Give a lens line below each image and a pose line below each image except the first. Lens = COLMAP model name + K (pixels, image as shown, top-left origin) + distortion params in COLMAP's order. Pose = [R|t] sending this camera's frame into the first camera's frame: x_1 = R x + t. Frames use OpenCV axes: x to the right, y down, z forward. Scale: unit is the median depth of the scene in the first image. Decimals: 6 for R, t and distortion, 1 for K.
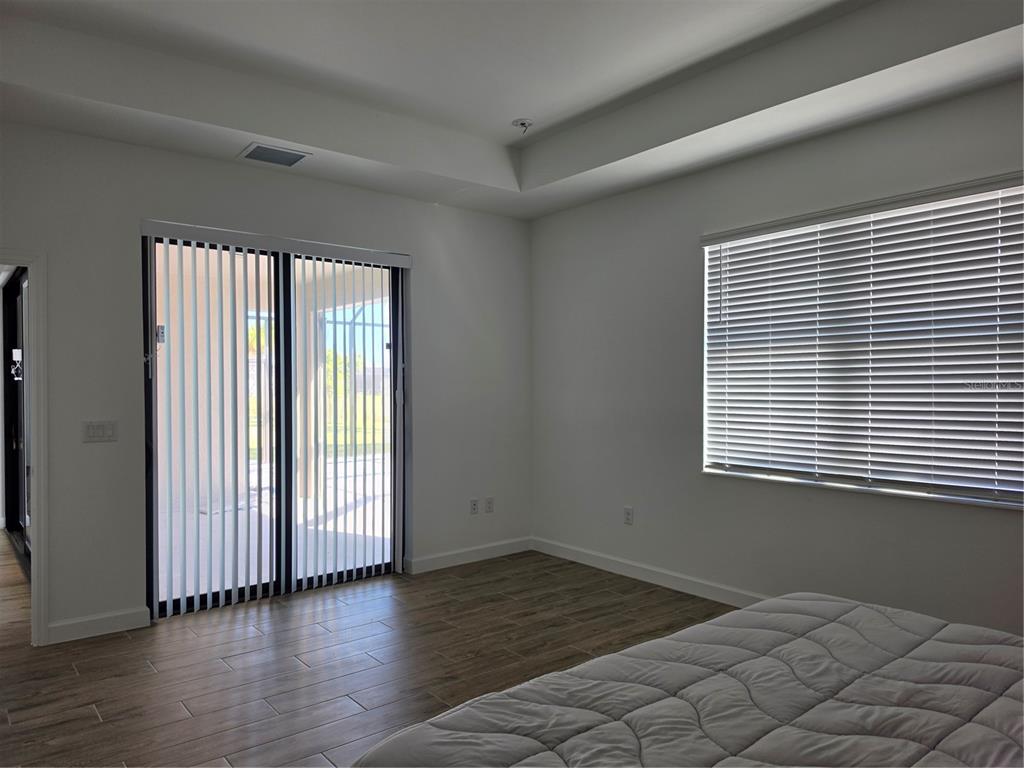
lens RADIAL K [[713.4, 0, 512.1], [0, 713.4, 398.2], [0, 0, 1]] dist [0.100471, -0.080286]
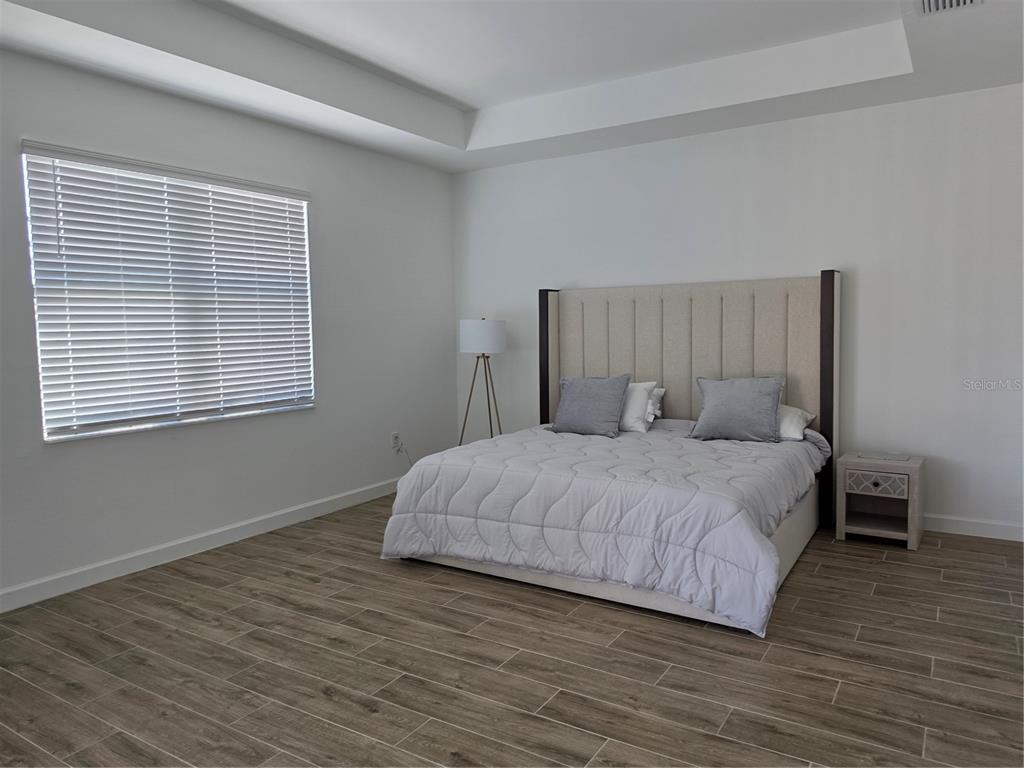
lens RADIAL K [[700.1, 0, 513.2], [0, 700.1, 378.9], [0, 0, 1]] dist [0.059921, -0.078453]
pose [[-0.324265, -0.058989, 0.944125, -0.659377], [0.040130, 0.996298, 0.076032, -0.005853], [-0.945115, 0.062542, -0.320697, 0.786352]]
